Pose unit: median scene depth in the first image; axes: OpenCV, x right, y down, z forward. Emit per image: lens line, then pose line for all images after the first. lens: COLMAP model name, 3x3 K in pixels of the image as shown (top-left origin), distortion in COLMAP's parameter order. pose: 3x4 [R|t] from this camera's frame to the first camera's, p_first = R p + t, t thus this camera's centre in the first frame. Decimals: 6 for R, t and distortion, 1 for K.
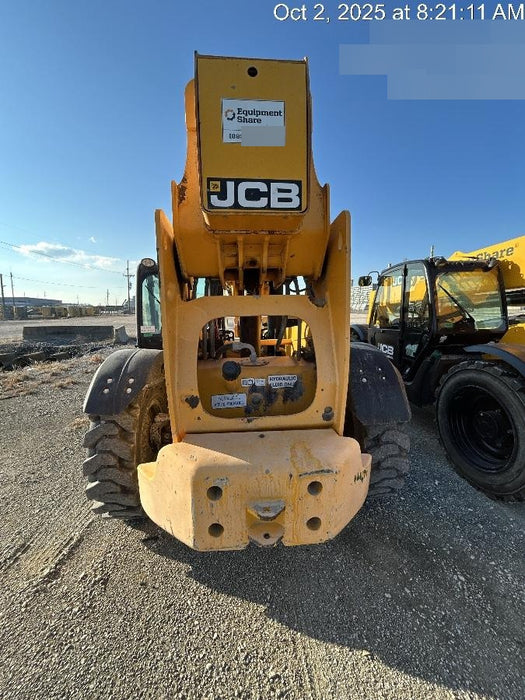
lens RADIAL K [[282.7, 0, 265.1], [0, 282.7, 345.9], [0, 0, 1]] dist [-0.017780, 0.000386]
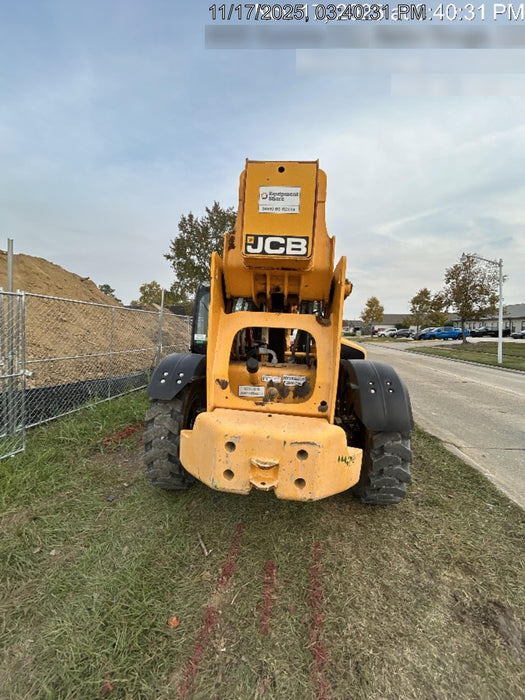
lens RADIAL K [[282.7, 0, 265.5], [0, 282.7, 343.8], [0, 0, 1]] dist [-0.017780, 0.000386]
pose [[0.982629, 0.079141, -0.167858, 0.190190], [-0.093545, 0.992420, -0.079704, 0.101038], [0.160278, 0.094022, 0.982584, -0.413229]]
